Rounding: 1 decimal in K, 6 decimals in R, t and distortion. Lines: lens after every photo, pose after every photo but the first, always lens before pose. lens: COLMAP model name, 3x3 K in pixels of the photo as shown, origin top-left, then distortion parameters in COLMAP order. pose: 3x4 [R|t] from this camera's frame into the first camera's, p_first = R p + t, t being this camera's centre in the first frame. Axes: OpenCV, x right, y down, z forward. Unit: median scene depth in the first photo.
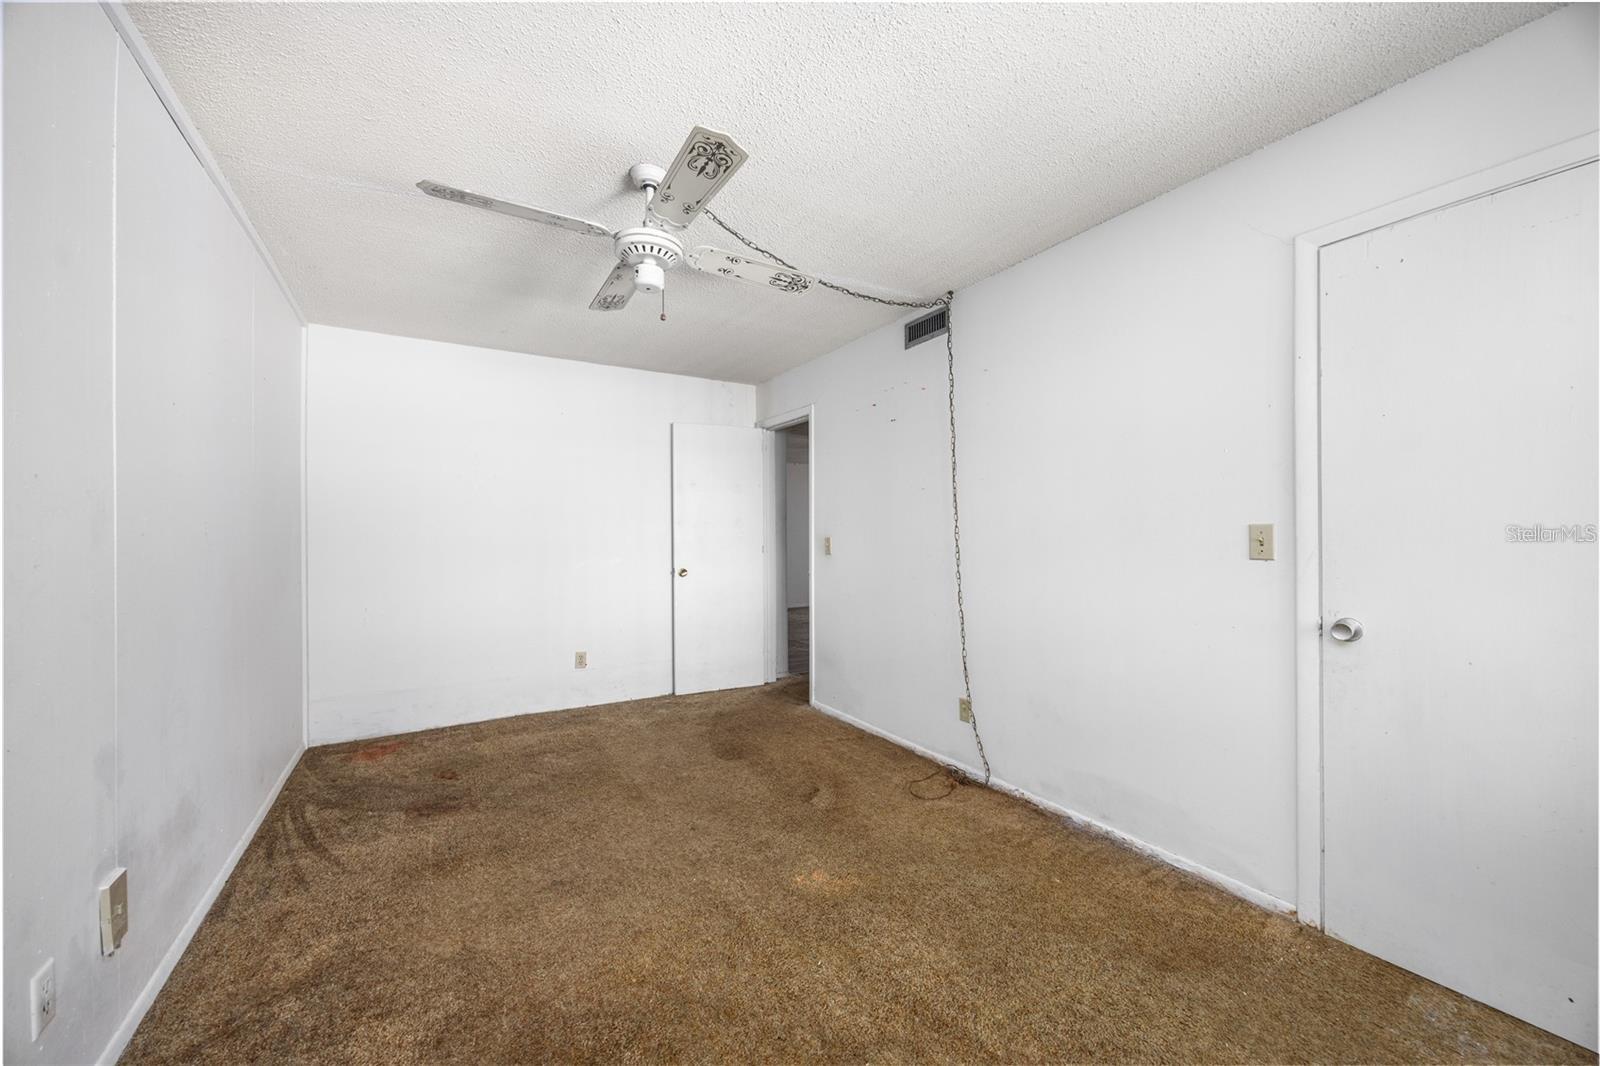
lens RADIAL K [[623.5, 0, 796.8], [0, 623.5, 535.8], [0, 0, 1]] dist [-0.000873, 0.000067]
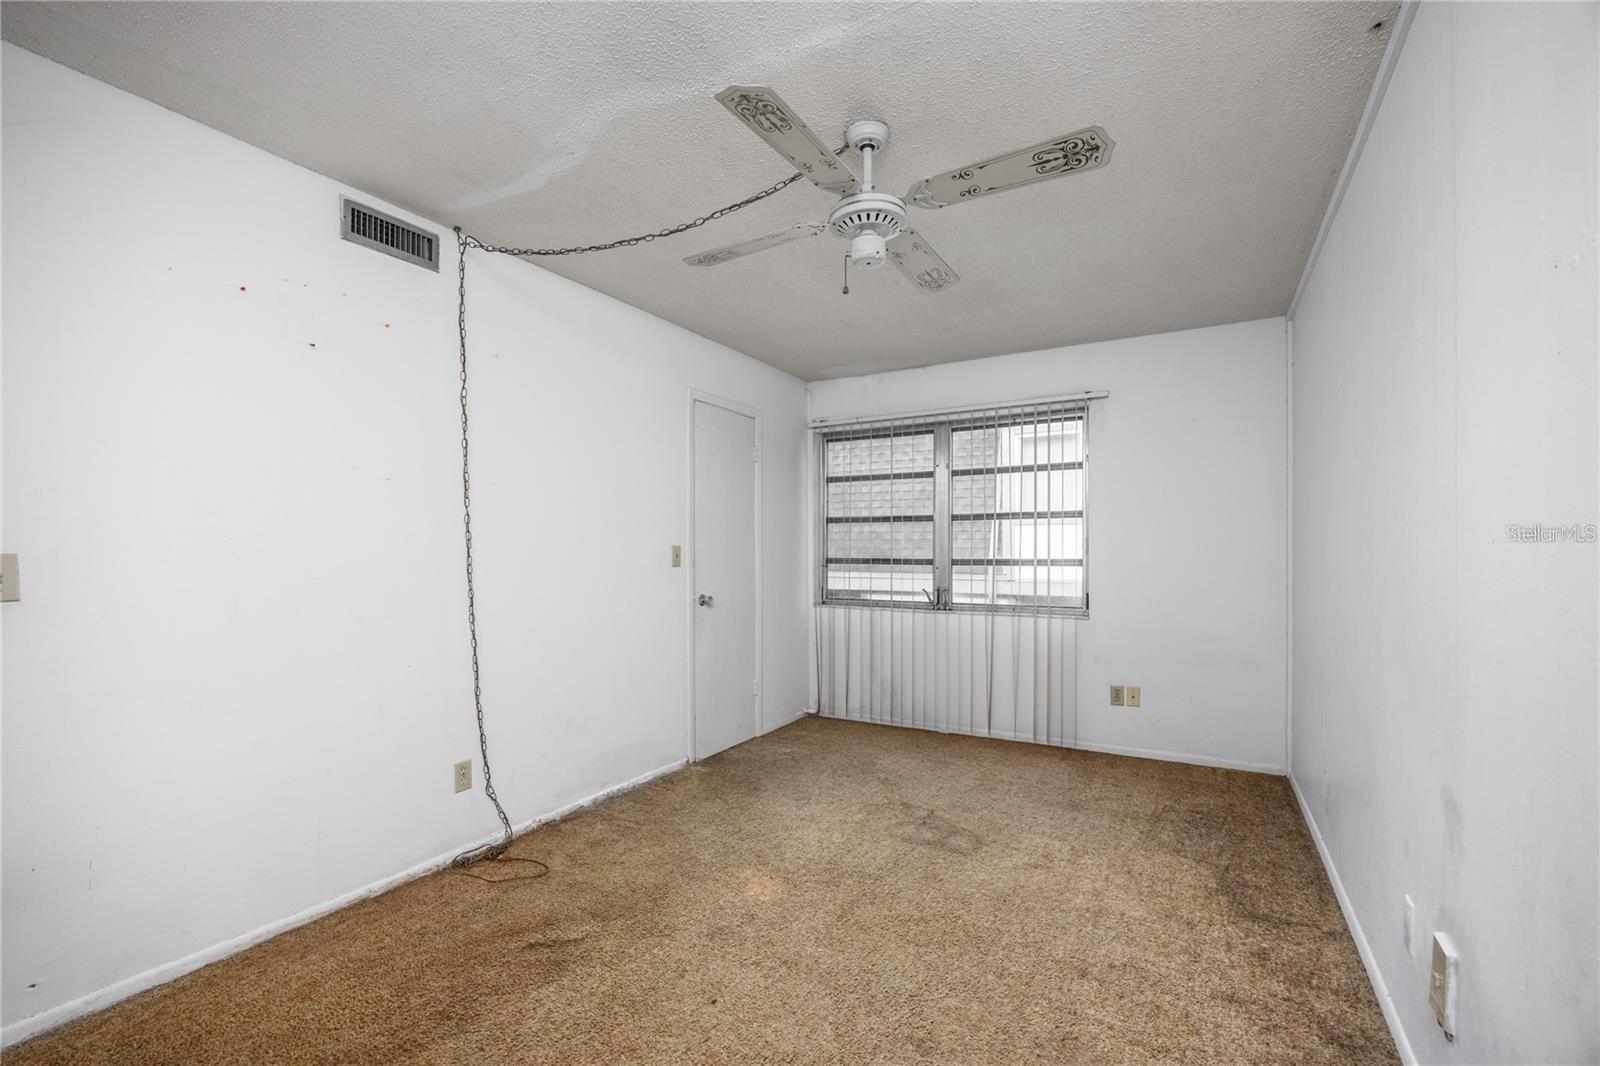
lens RADIAL K [[732.4, 0, 802.3], [0, 732.4, 555.7], [0, 0, 1]] dist [-0.000058, -0.000098]
pose [[-0.510546, -0.000168, 0.859850, -0.814113], [0.002767, 0.999994, 0.001838, 0.004720], [-0.859846, 0.003318, -0.510543, 1.224591]]
